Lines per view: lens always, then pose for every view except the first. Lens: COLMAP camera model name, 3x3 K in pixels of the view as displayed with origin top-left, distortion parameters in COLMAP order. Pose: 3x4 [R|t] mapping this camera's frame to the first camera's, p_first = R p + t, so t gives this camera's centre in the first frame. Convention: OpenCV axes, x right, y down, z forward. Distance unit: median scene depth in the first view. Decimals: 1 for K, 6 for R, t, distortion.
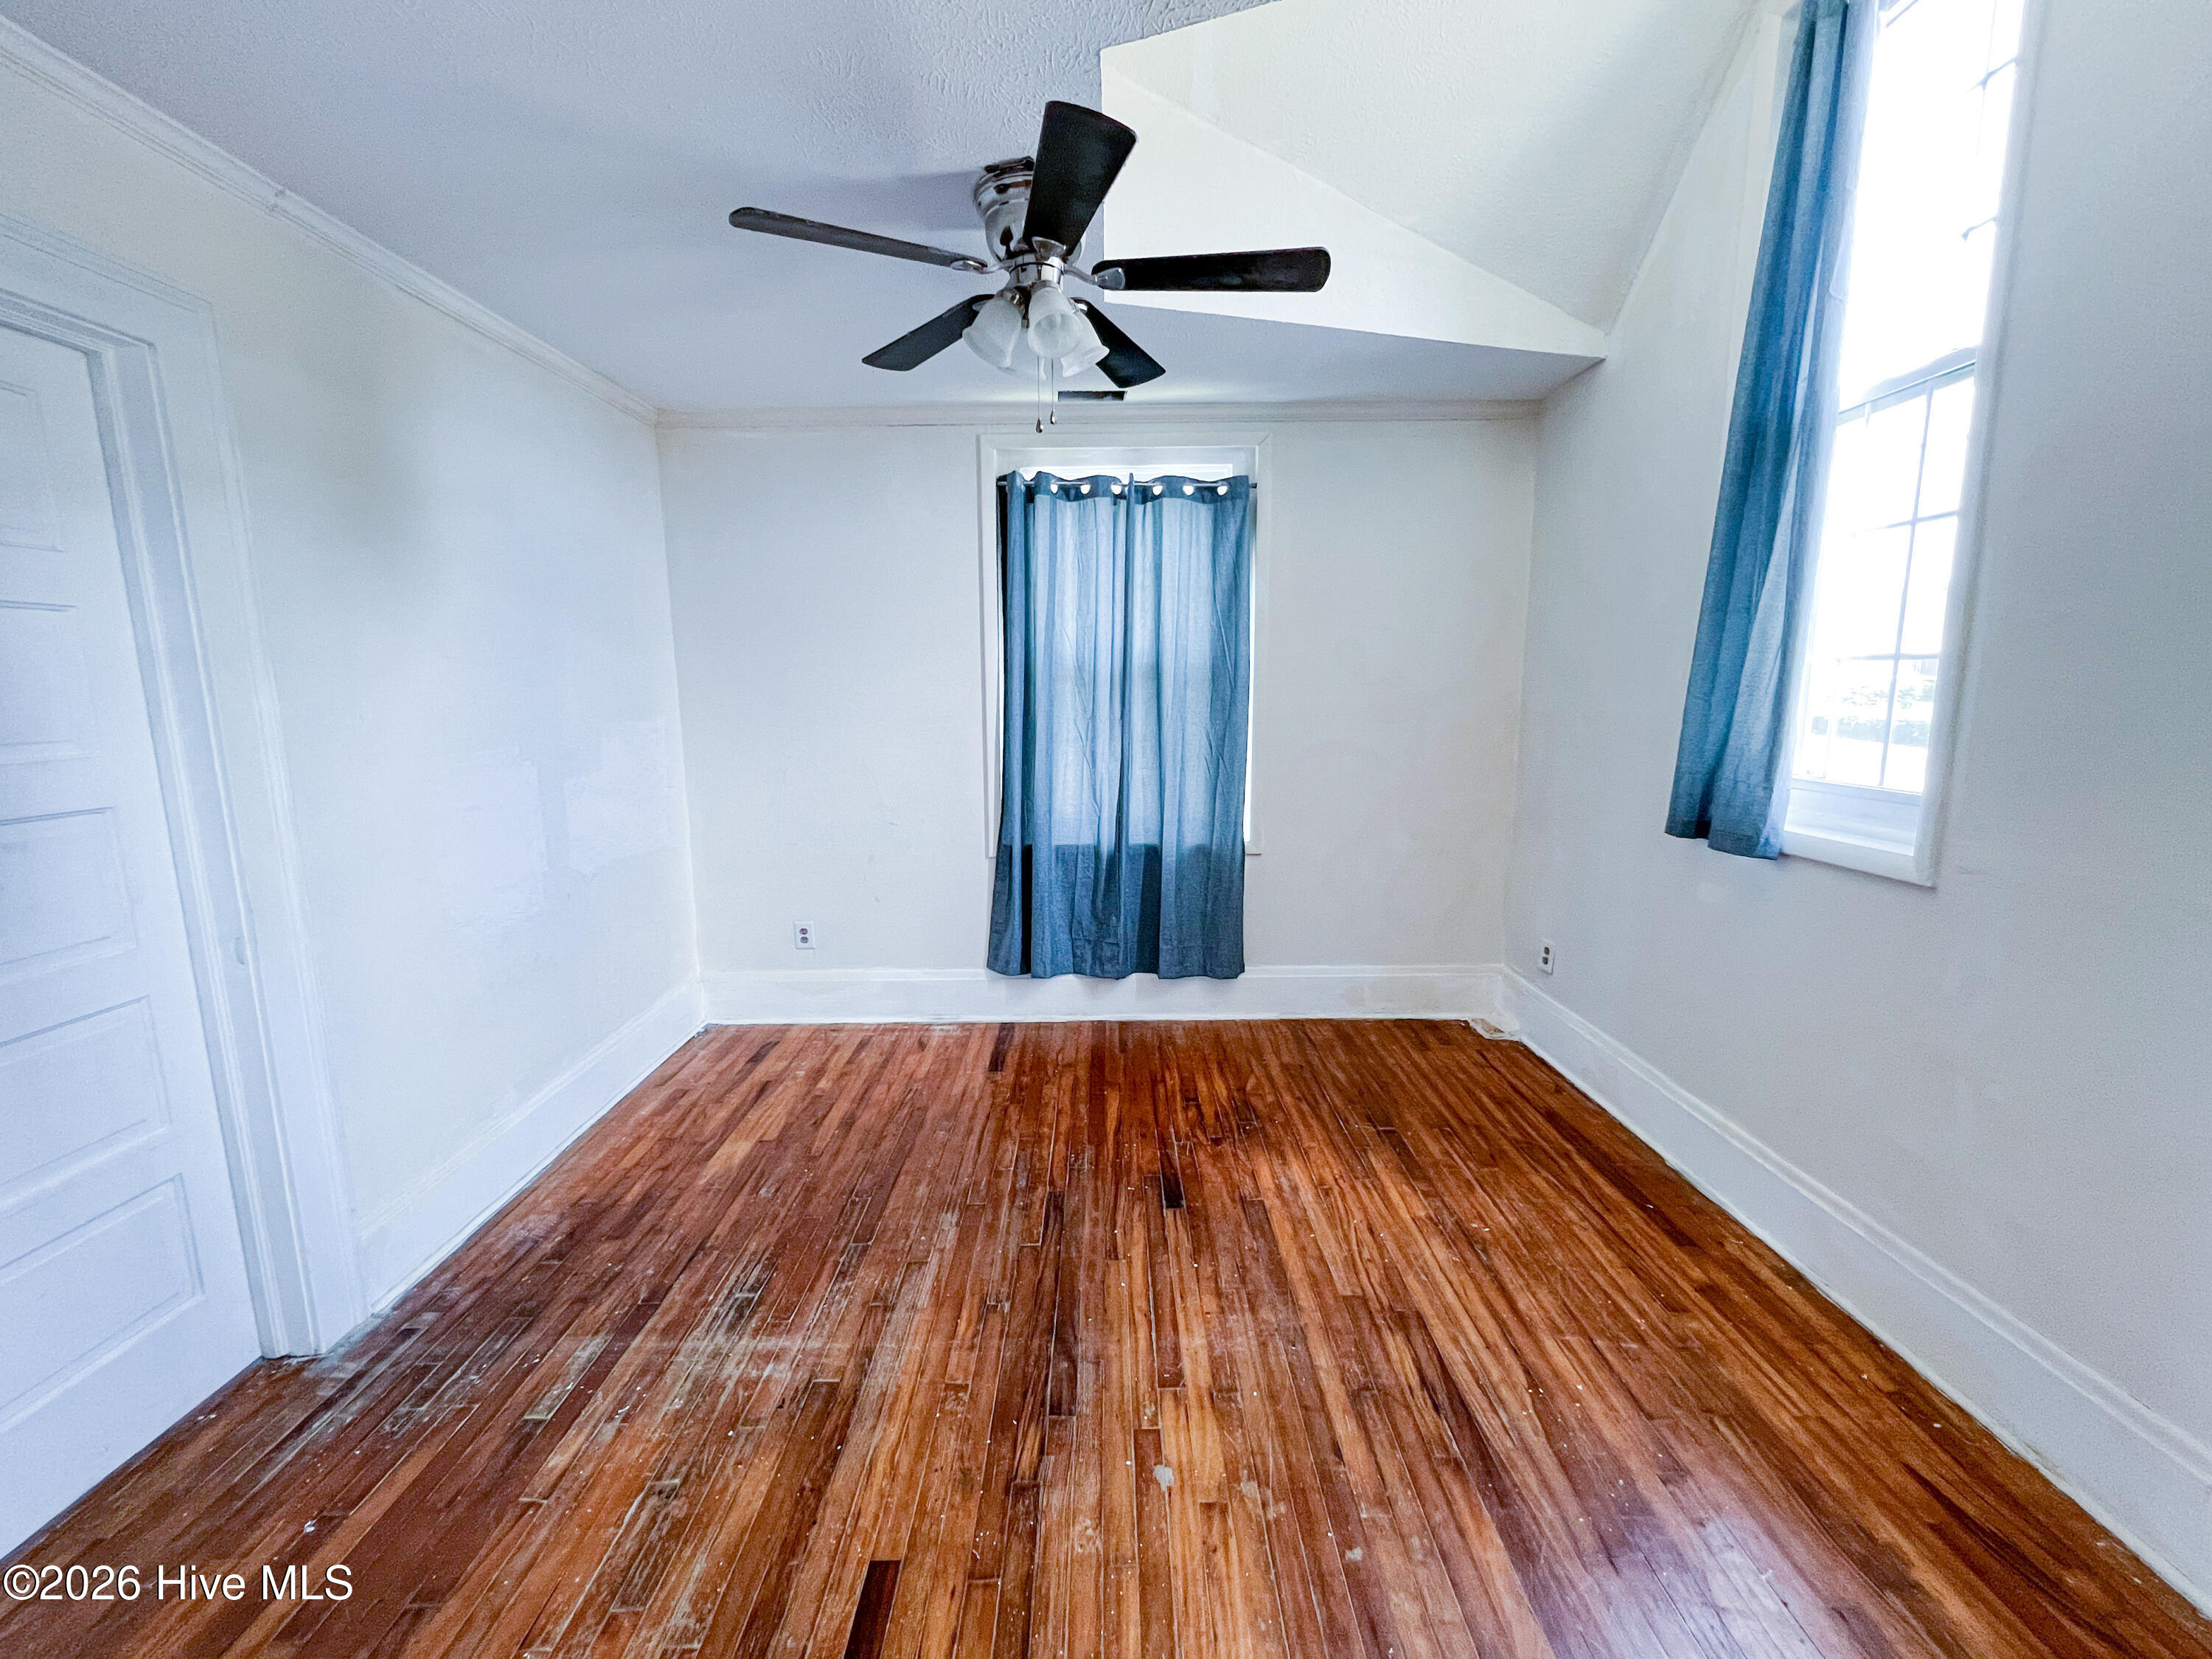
lens RADIAL K [[898.7, 0, 1103.1], [0, 898.7, 837.7], [0, 0, 1]] dist [-0.001505, -0.000134]
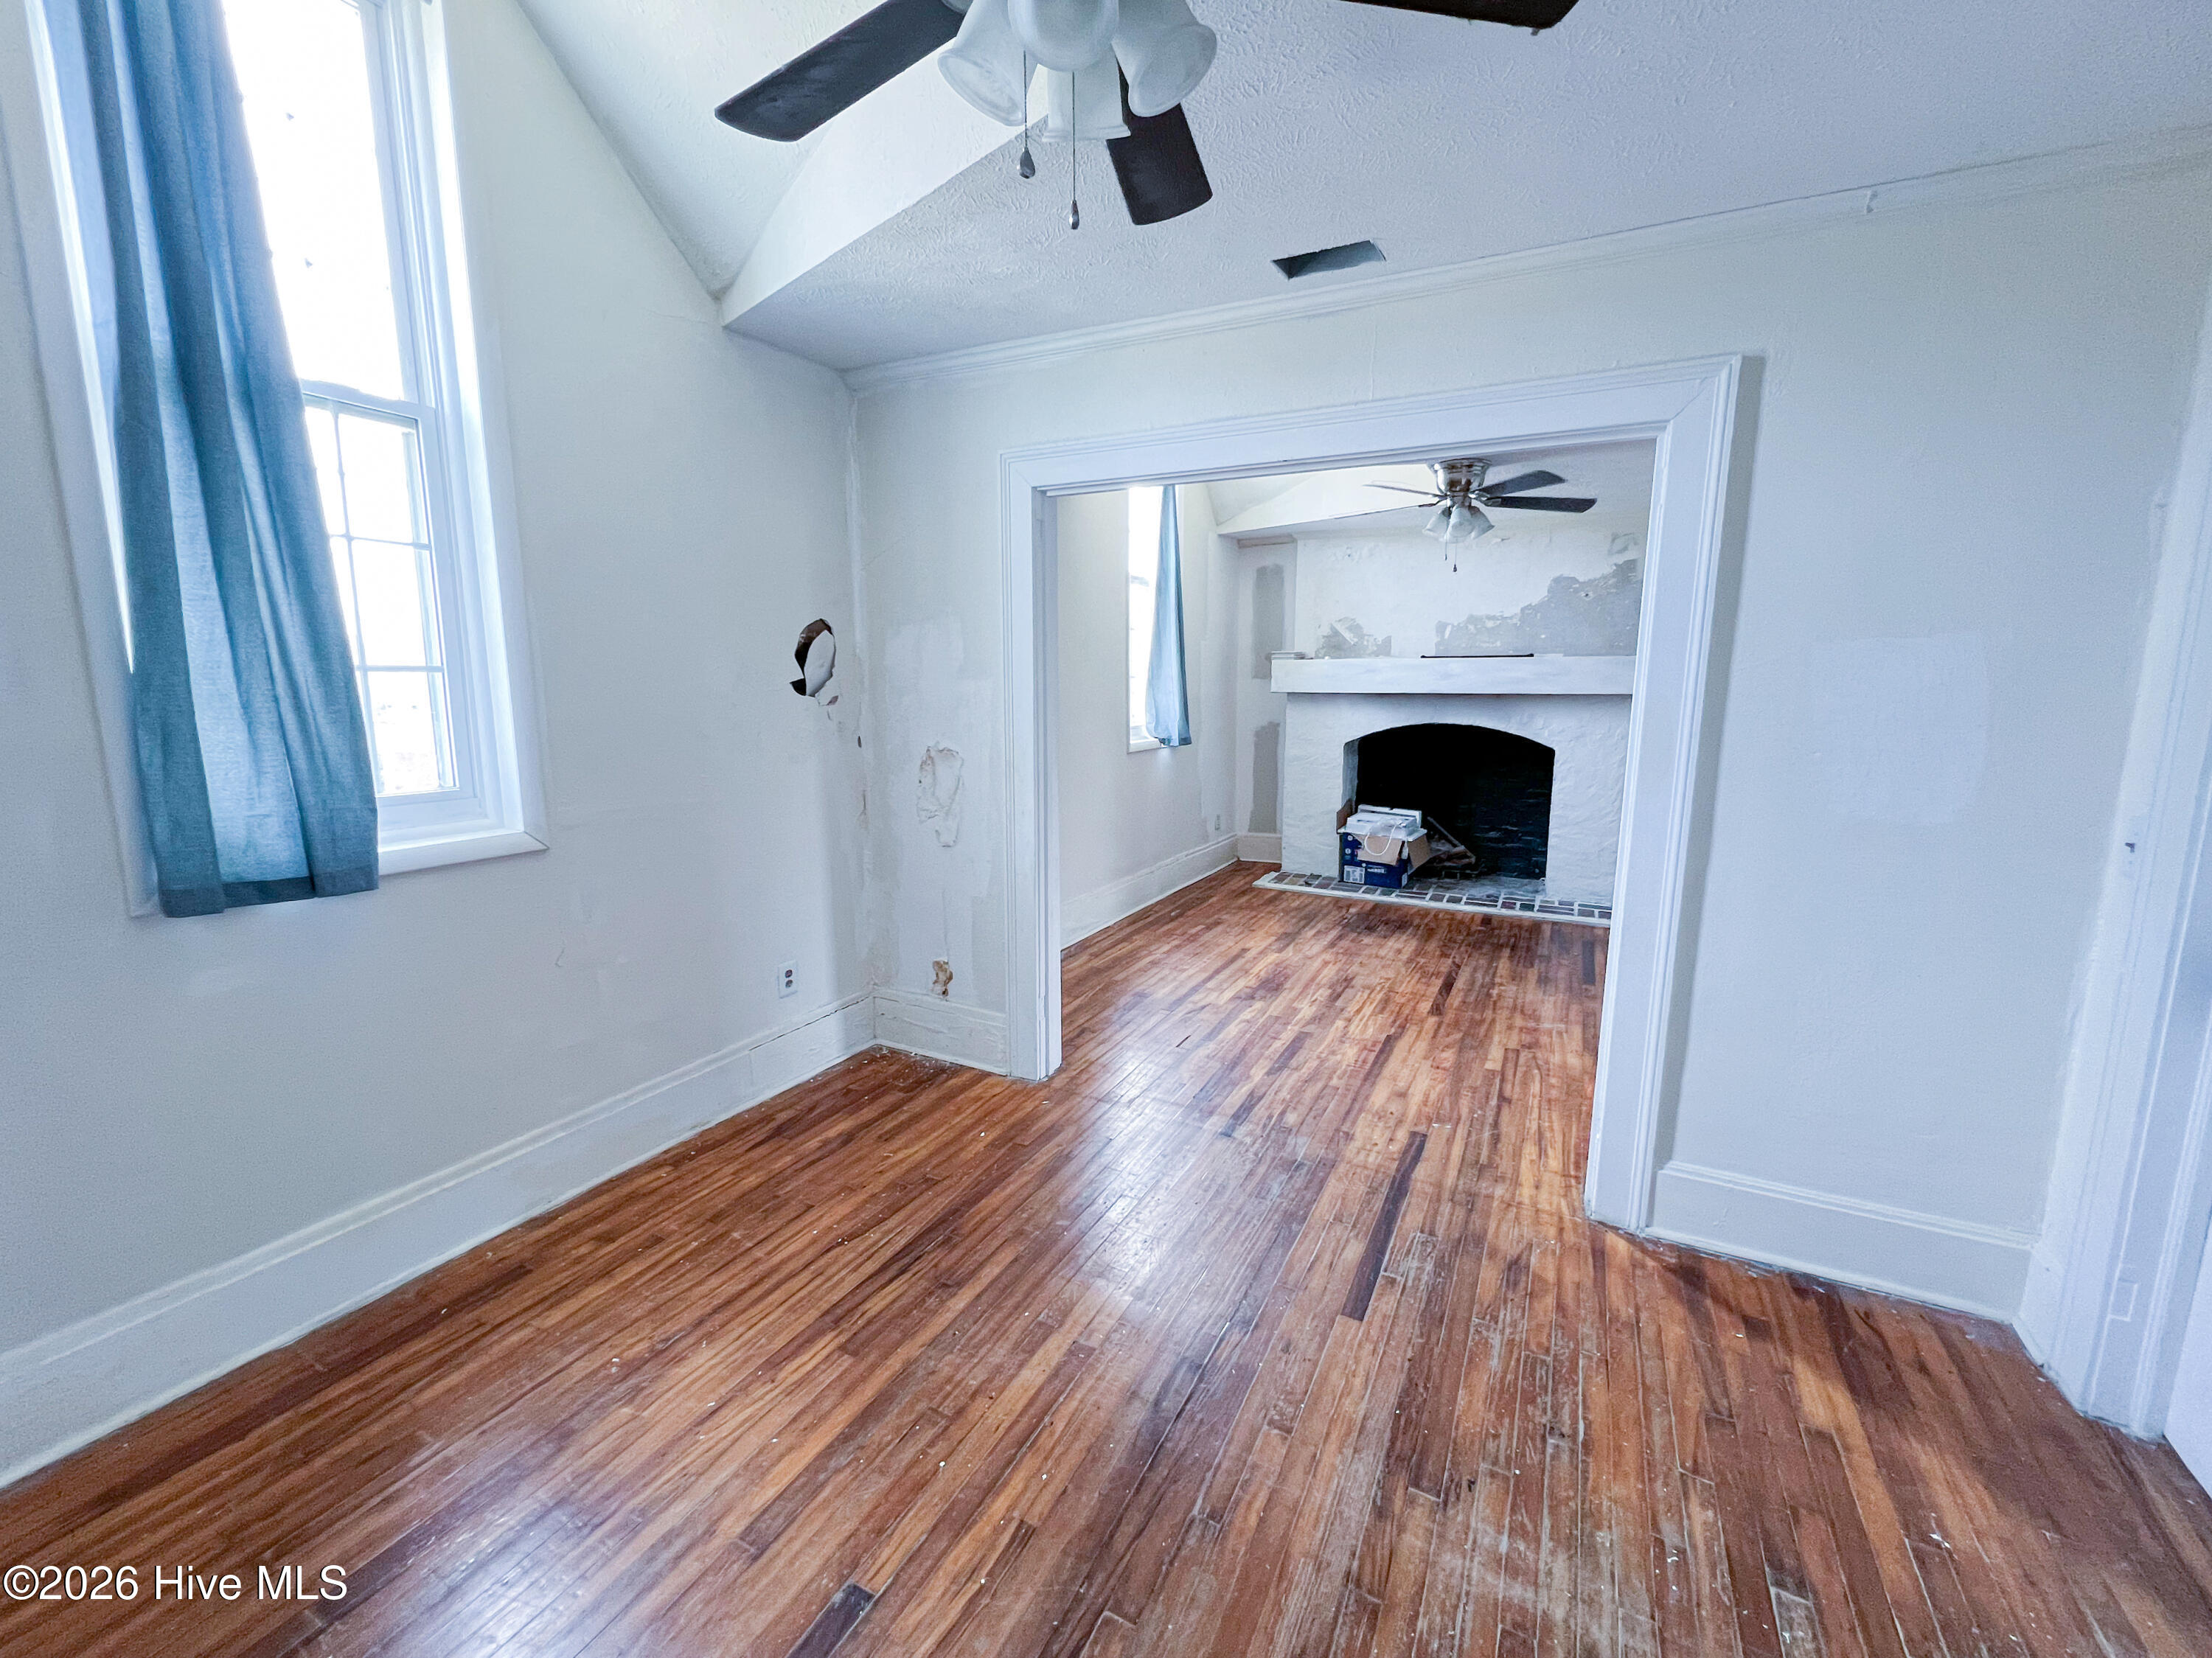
lens RADIAL K [[898.6, 0, 1111.8], [0, 898.6, 827.0], [0, 0, 1]] dist [-0.001505, -0.000134]
pose [[-0.887835, -0.066623, 0.455314, -0.374760], [0.079783, 0.952191, 0.294900, -0.275172], [-0.453193, 0.298149, -0.840073, 1.600428]]
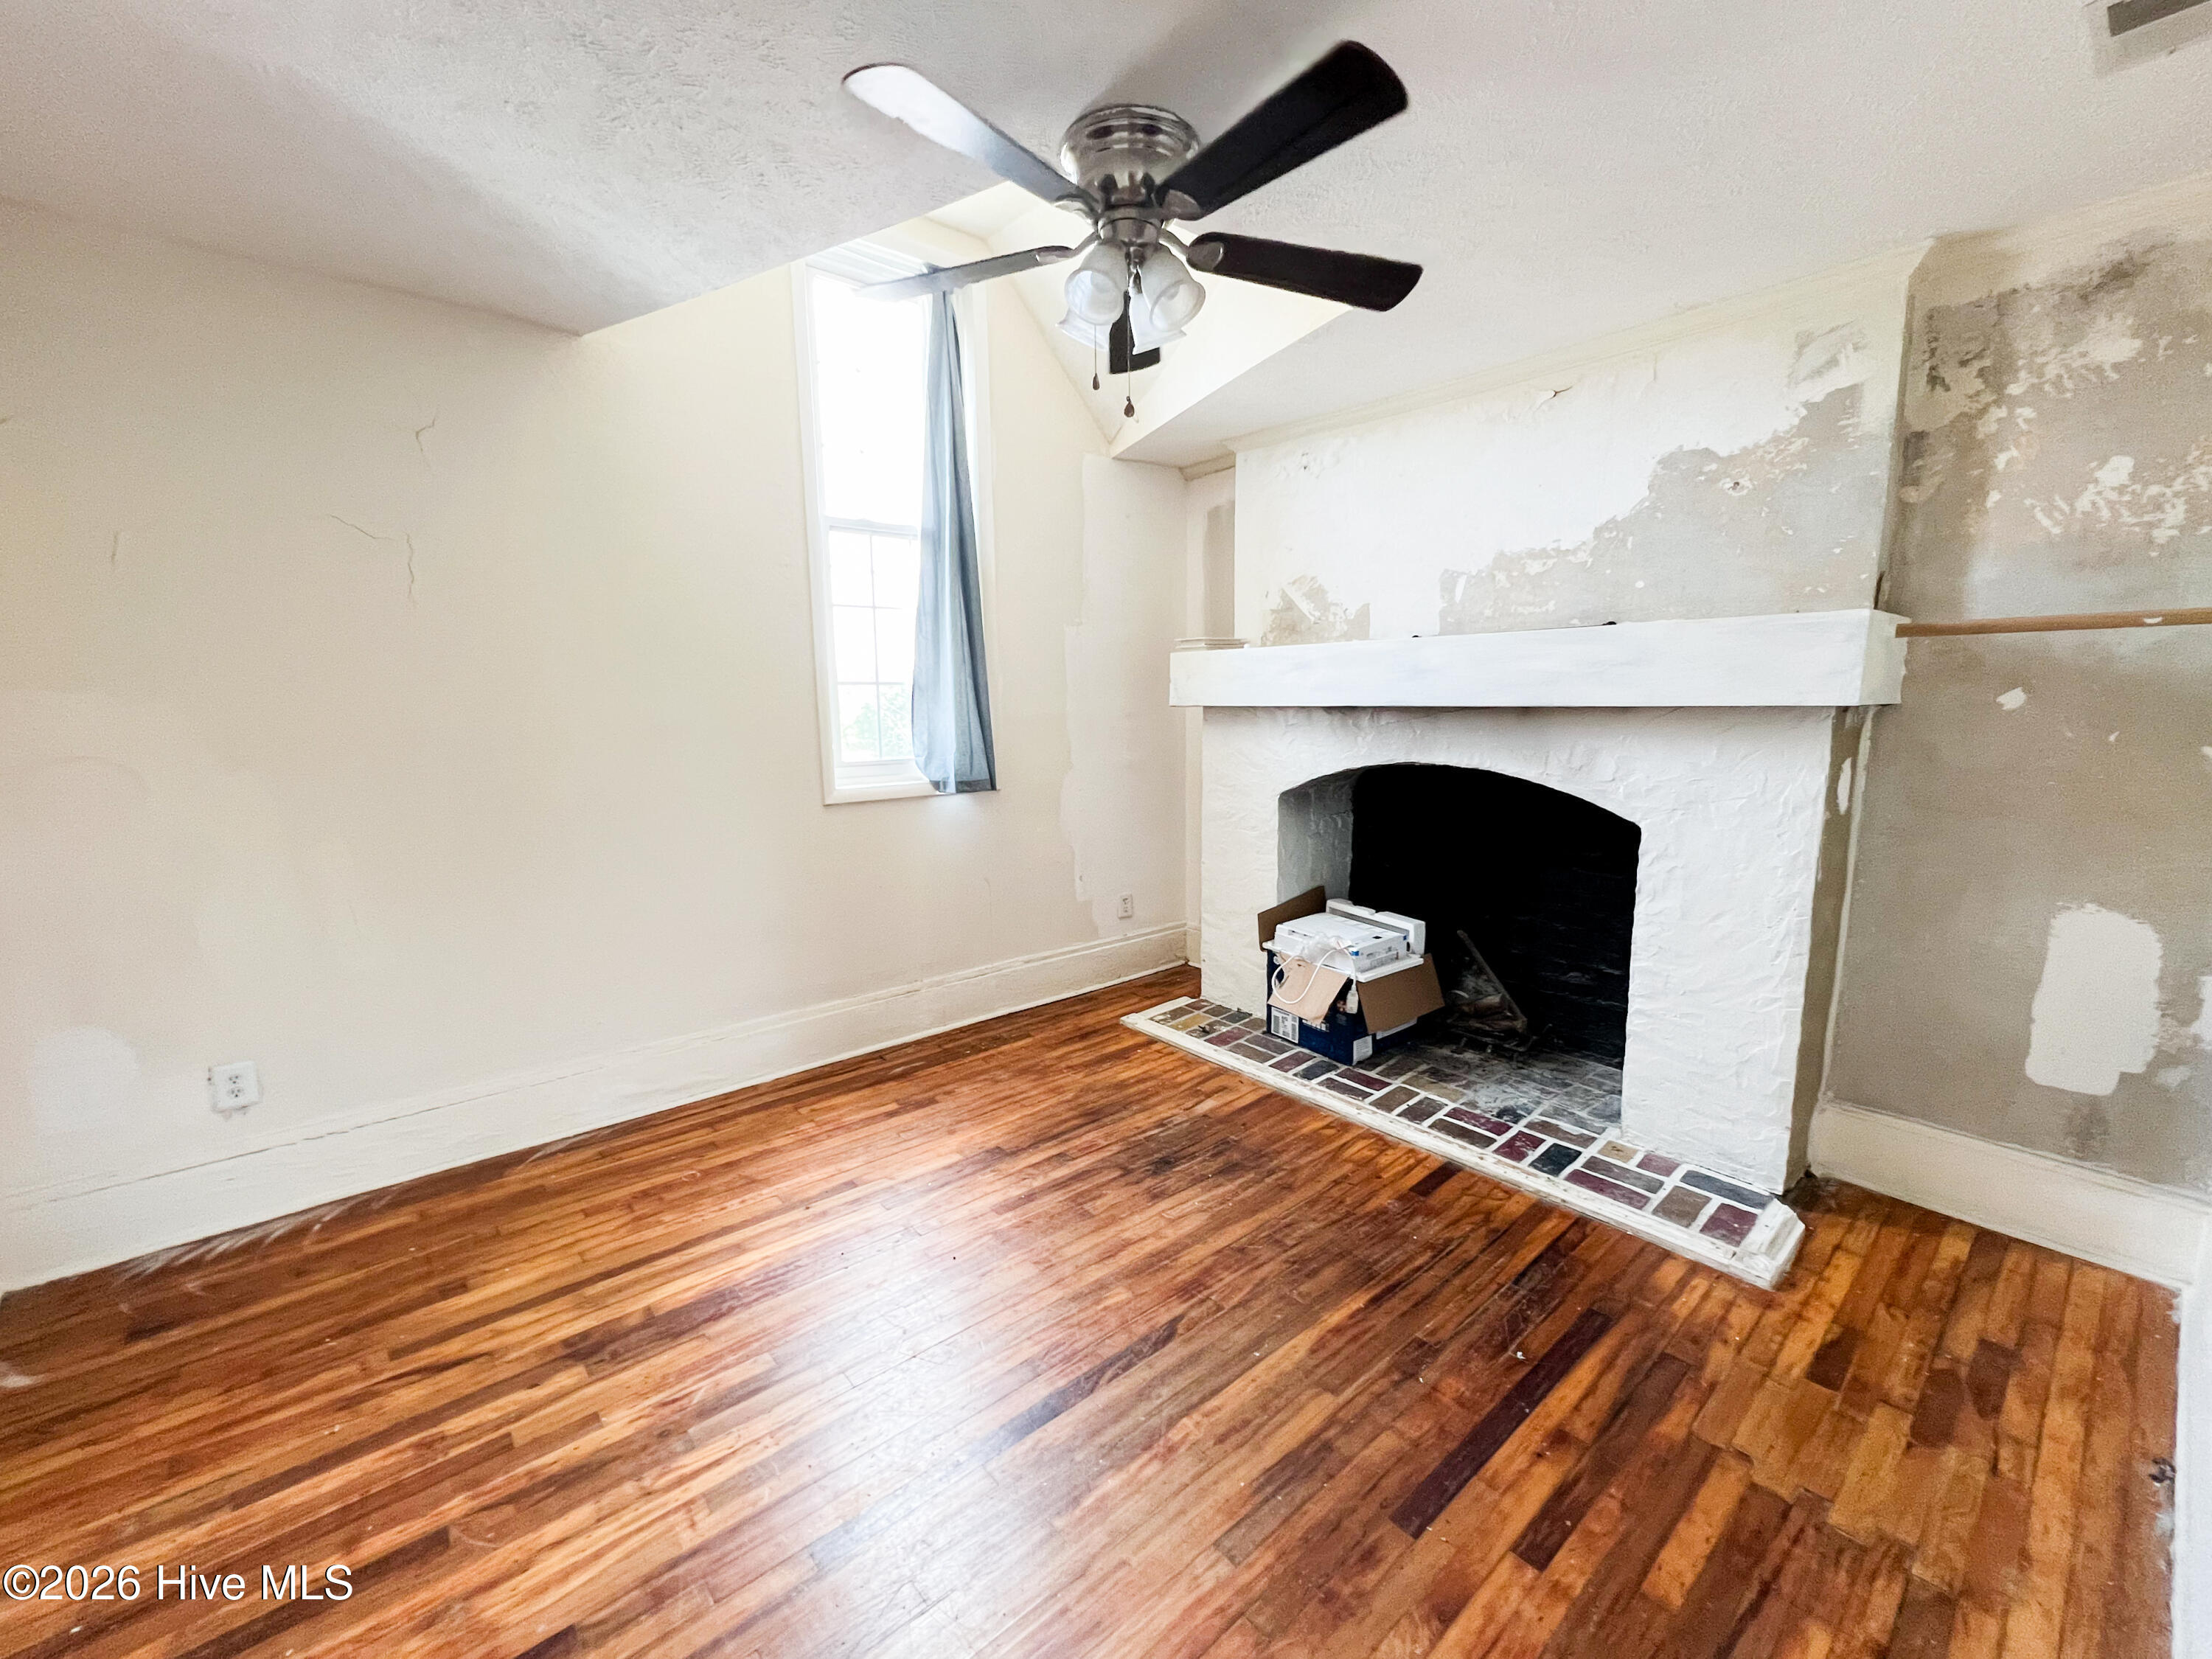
lens RADIAL K [[898.7, 0, 1109.9], [0, 898.7, 827.9], [0, 0, 1]] dist [-0.001505, -0.000134]
pose [[-0.650373, -0.096515, 0.753458, -0.466870], [0.135516, 0.961241, 0.240107, -0.208891], [-0.747429, 0.258264, -0.612086, 1.219744]]
